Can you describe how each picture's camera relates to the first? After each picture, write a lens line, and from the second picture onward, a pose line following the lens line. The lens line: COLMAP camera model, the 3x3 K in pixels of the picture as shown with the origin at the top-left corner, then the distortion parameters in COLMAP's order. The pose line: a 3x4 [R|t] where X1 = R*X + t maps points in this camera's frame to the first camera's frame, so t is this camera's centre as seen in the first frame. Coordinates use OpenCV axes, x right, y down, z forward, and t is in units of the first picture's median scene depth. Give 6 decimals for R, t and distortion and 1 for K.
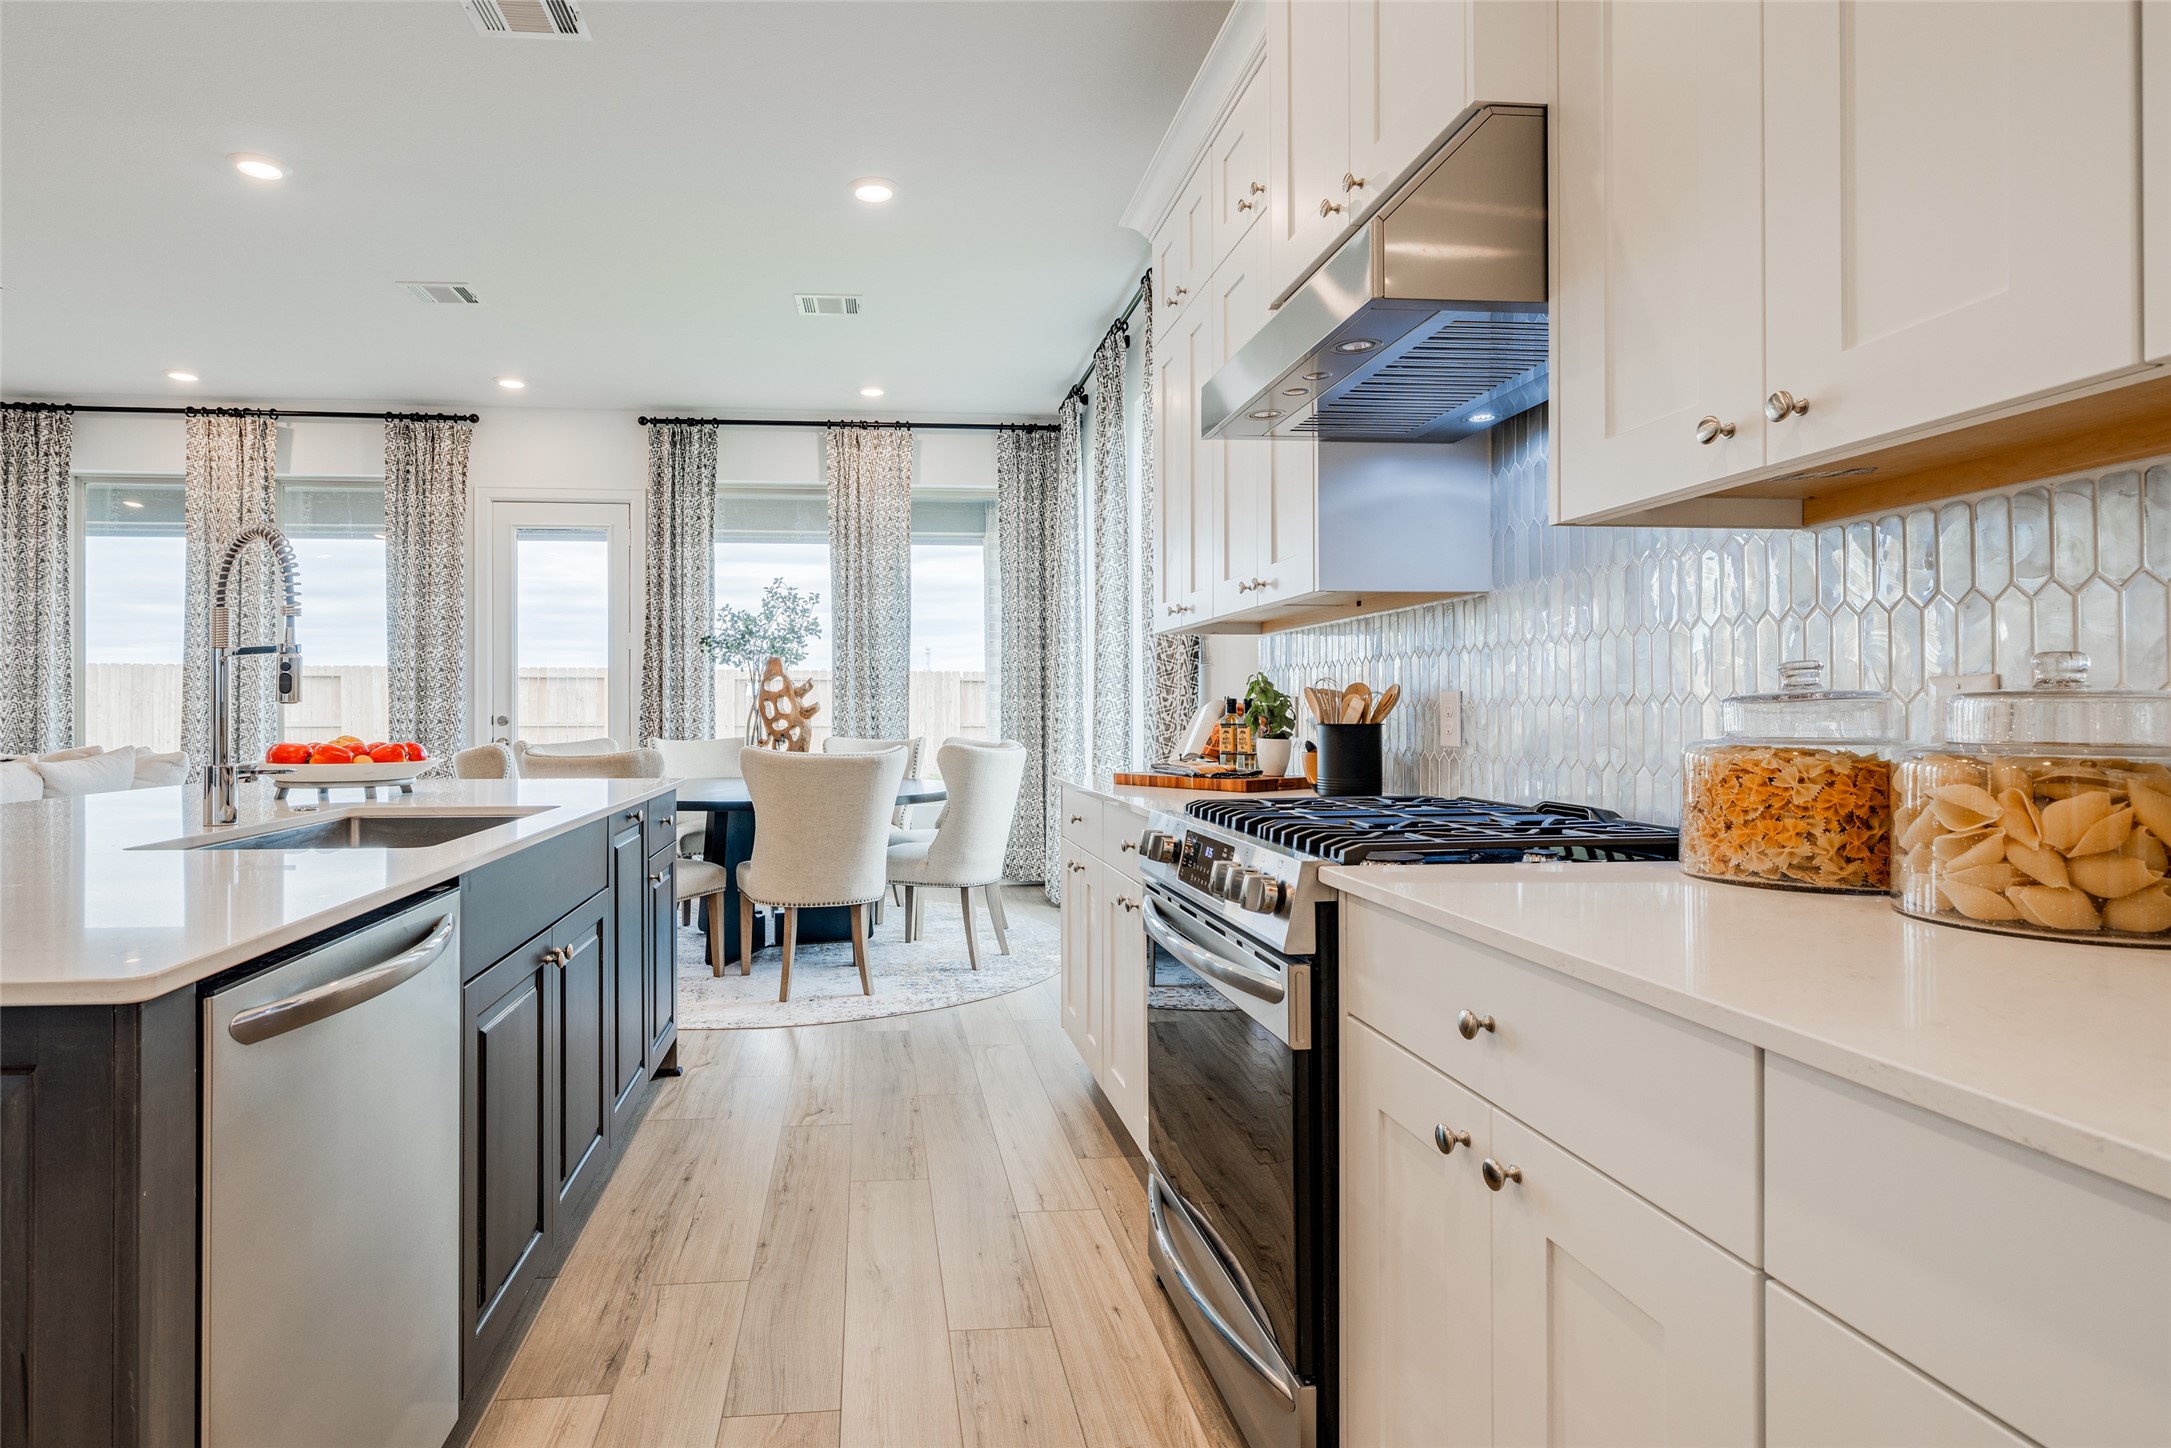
lens RADIAL K [[1140.4, 0, 1078.3], [0, 1140.4, 709.1], [0, 0, 1]] dist [-0.001820, 0.001027]
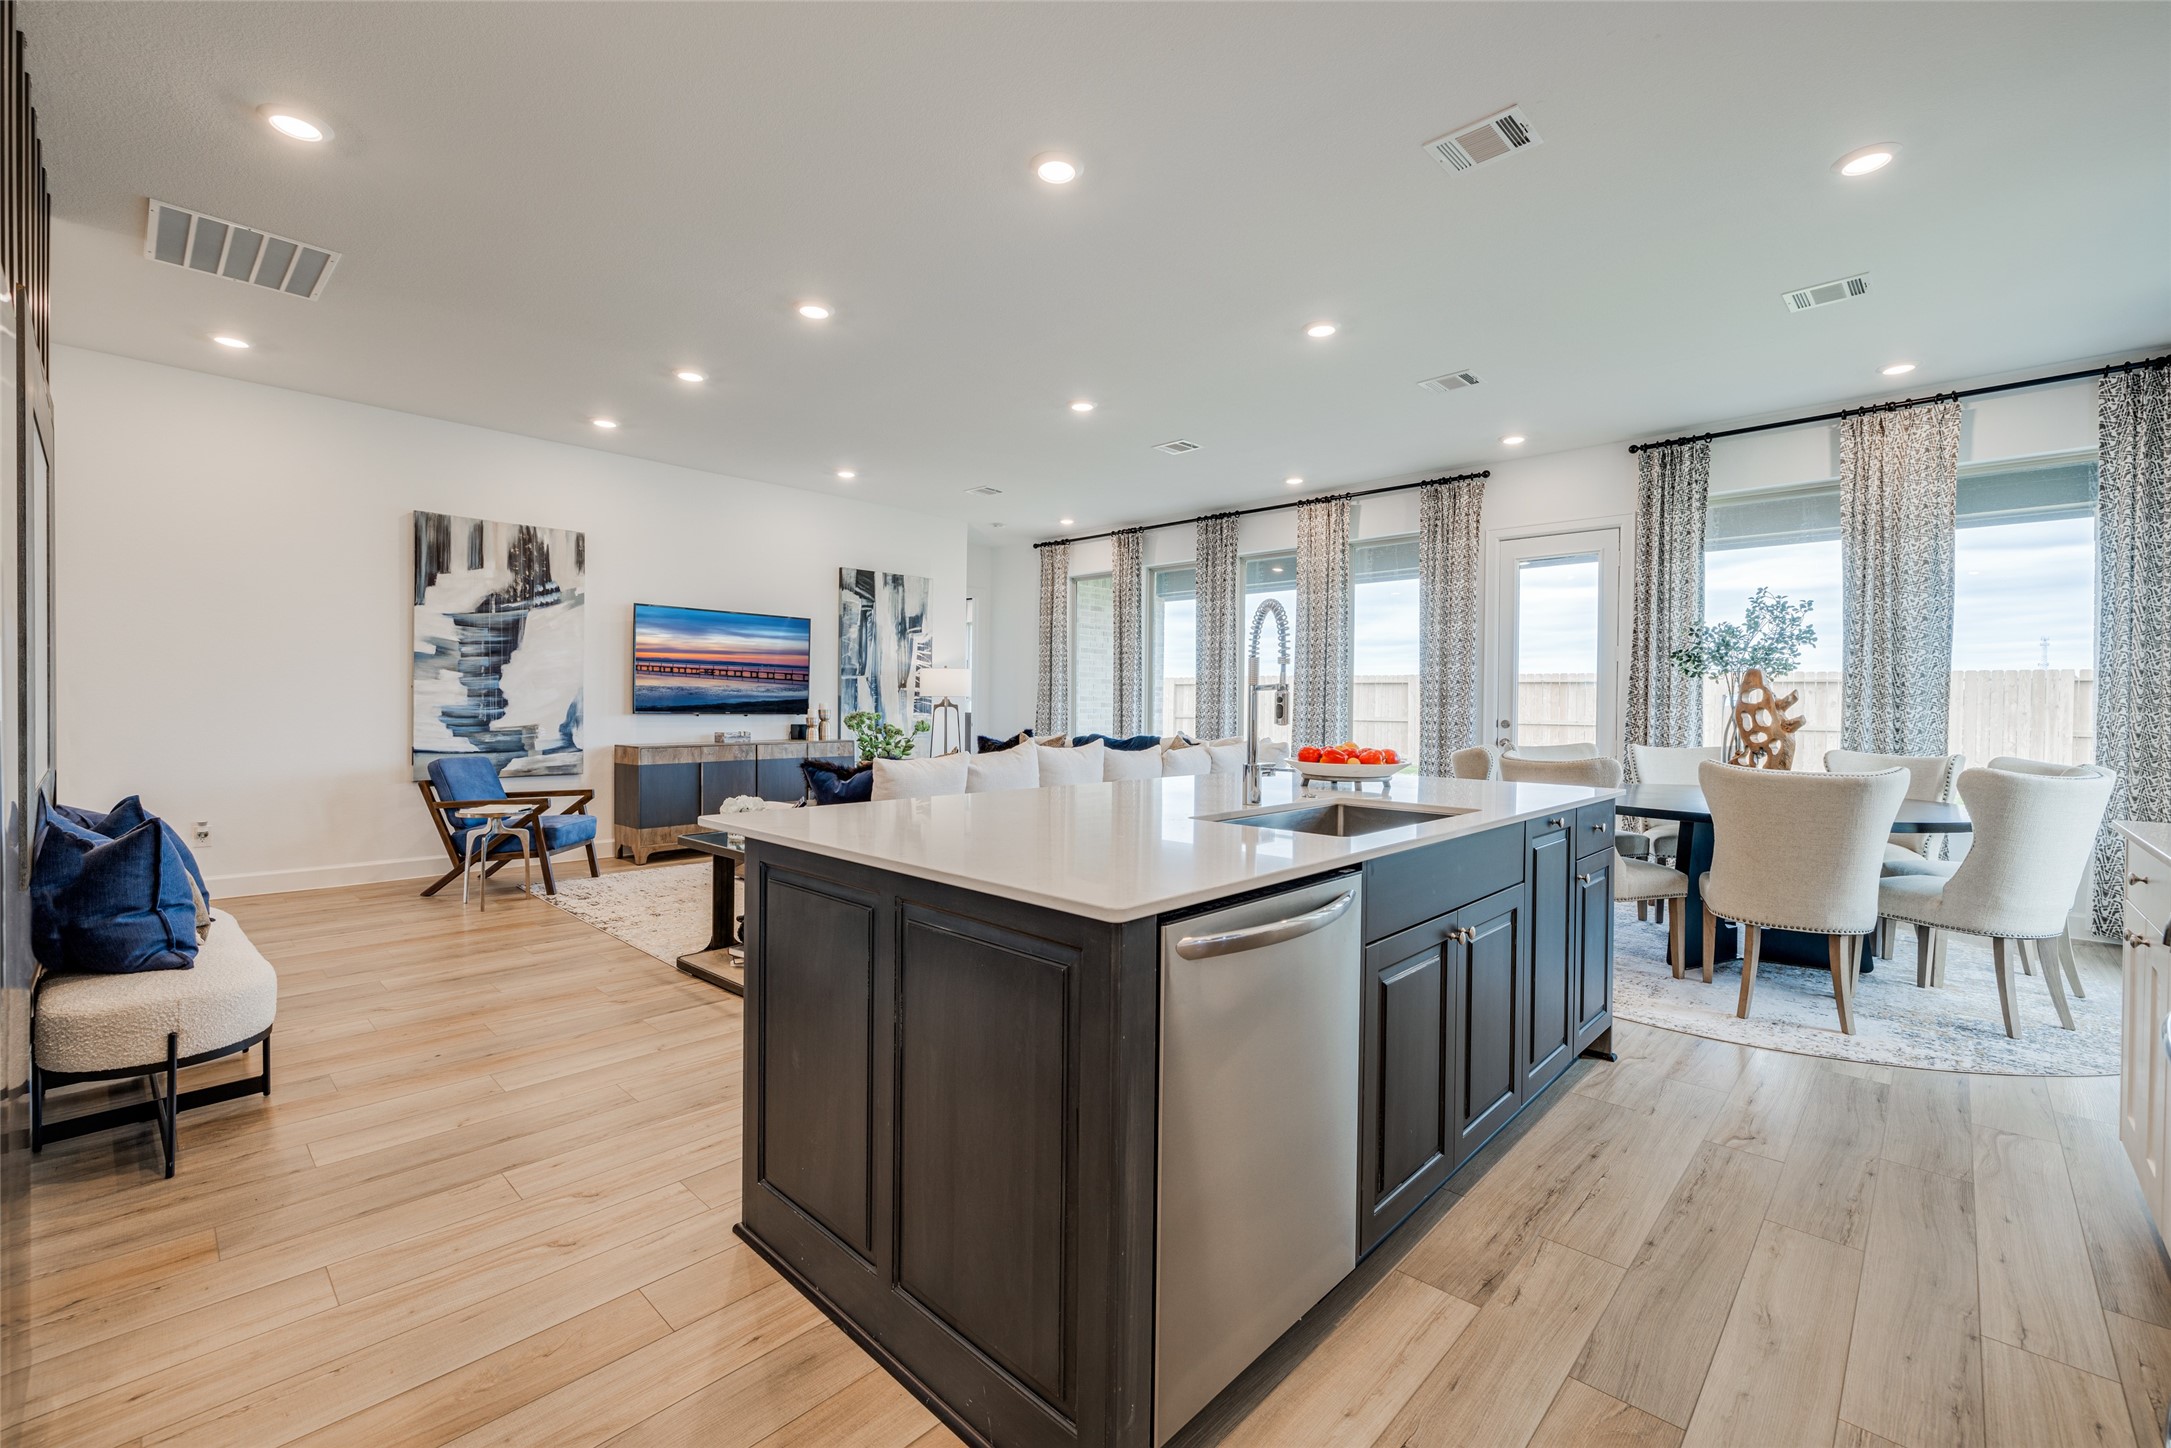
lens RADIAL K [[1000.0, 0, 1090.0], [0, 1000.0, 716.4], [0, 0, 1]] dist [-0.000797, -0.000257]
pose [[0.623691, 0.018025, -0.781463, 0.051712], [-0.009559, 0.999835, 0.015432, -0.012008], [0.781613, -0.002155, 0.623760, 0.008754]]
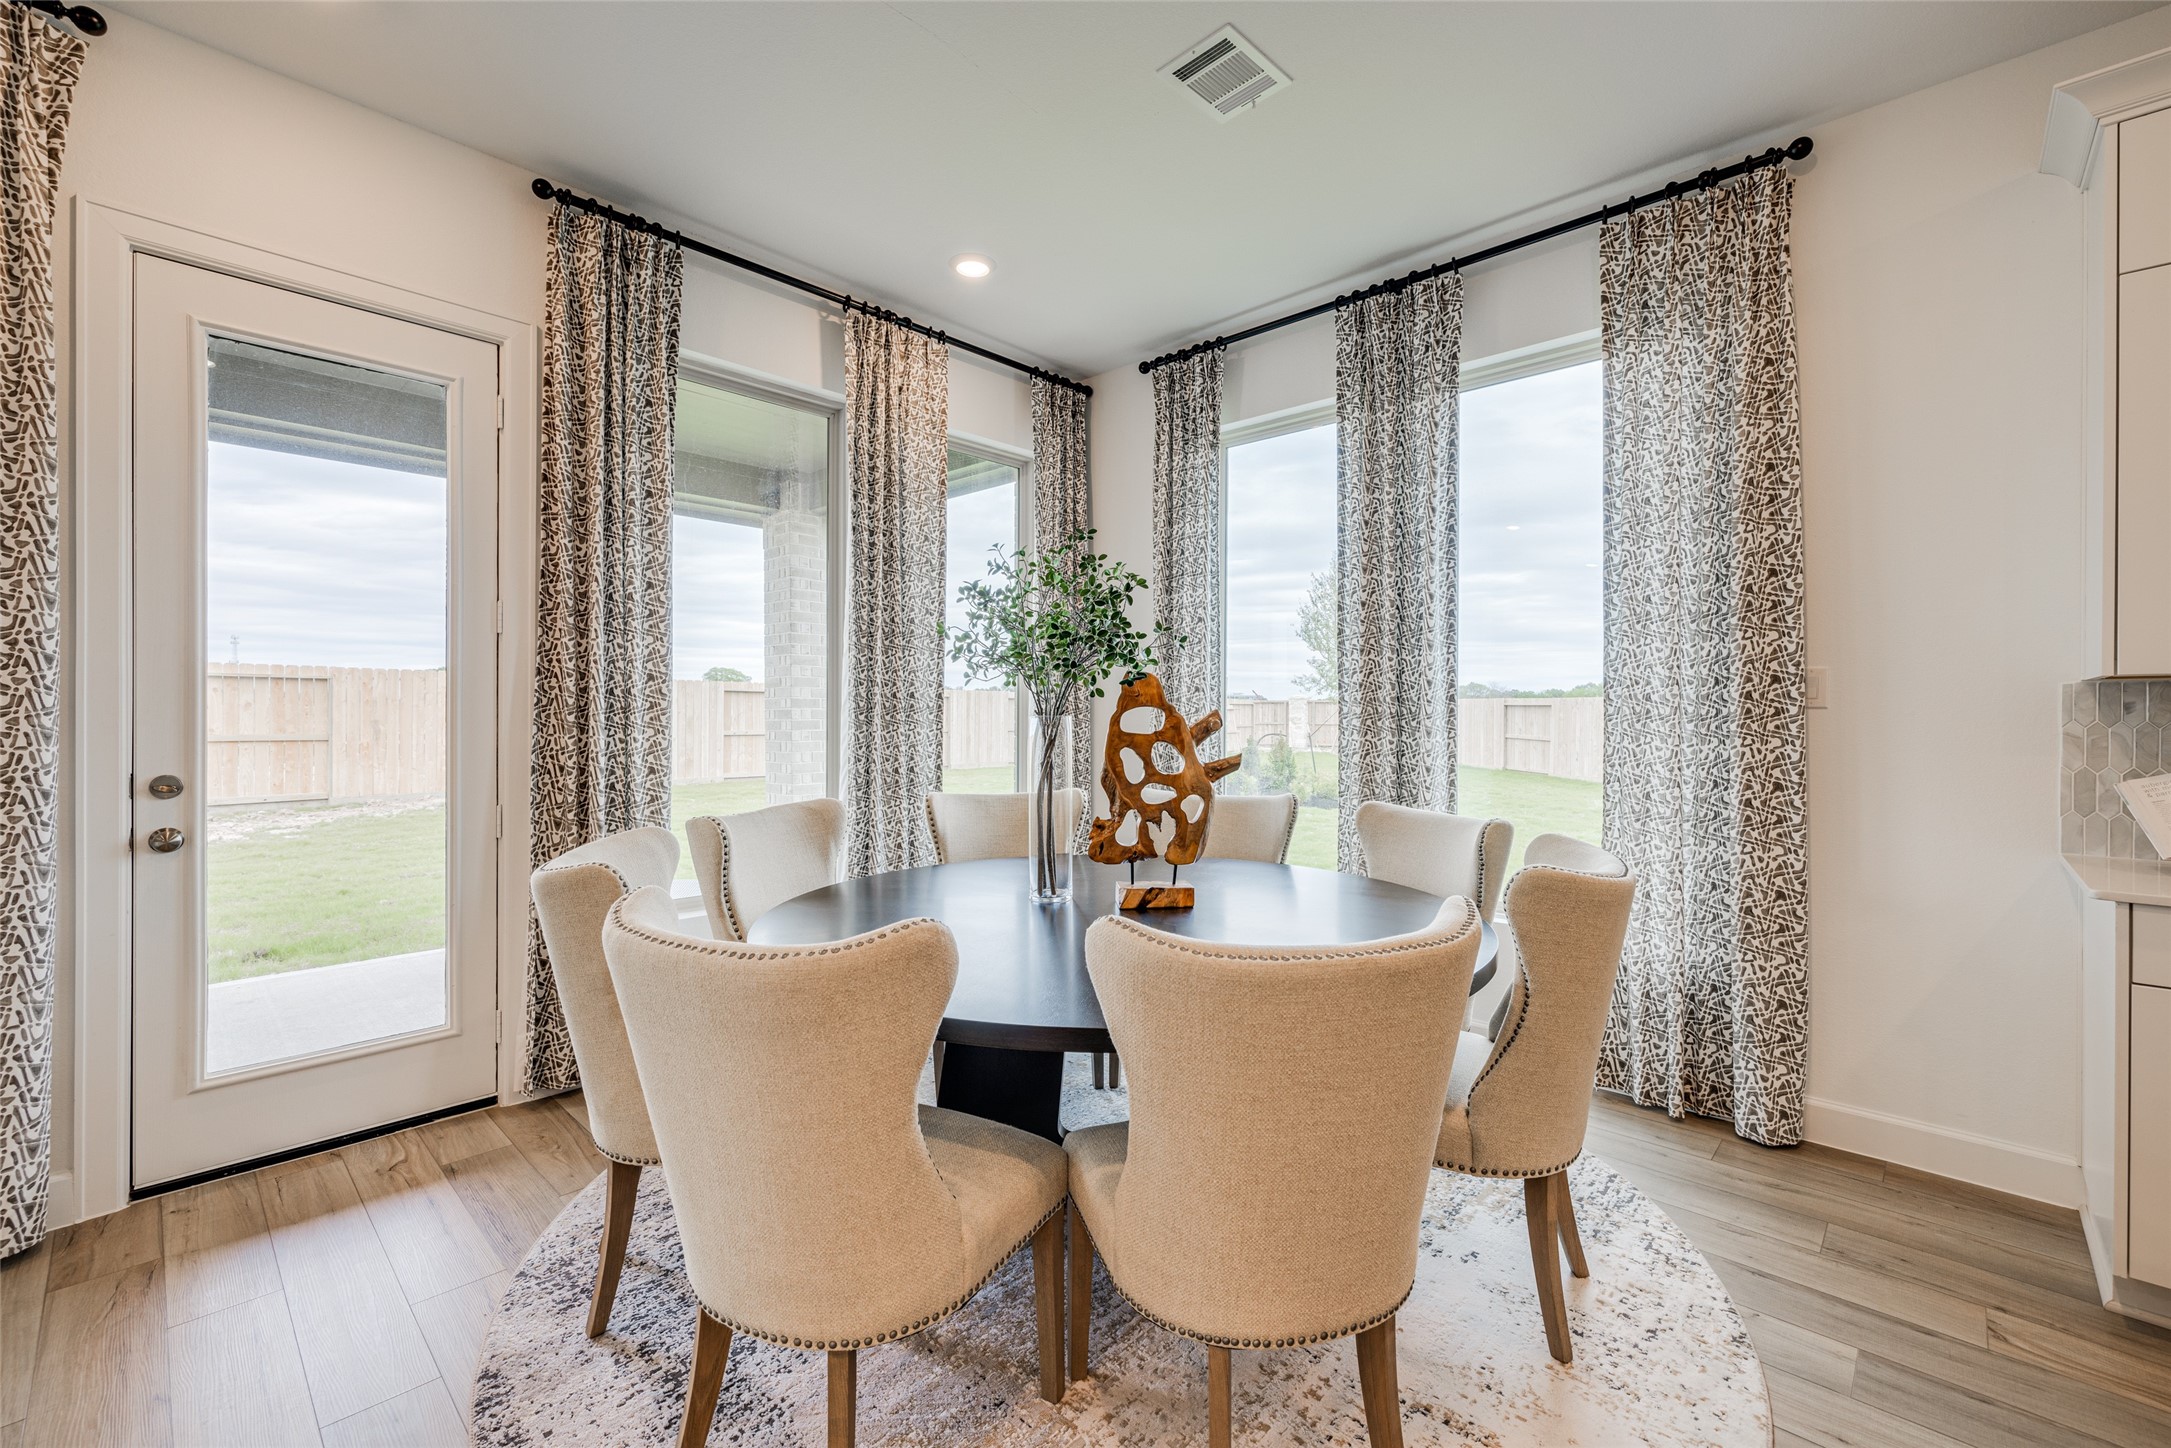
lens RADIAL K [[897.3, 0, 1085.5], [0, 897.3, 724.0], [0, 0, 1]] dist [-0.000597, -0.000022]
pose [[0.792949, -0.000812, 0.609287, -0.541248], [-0.008844, 0.999878, 0.012843, -0.024872], [-0.609224, -0.015572, 0.792846, 0.659281]]
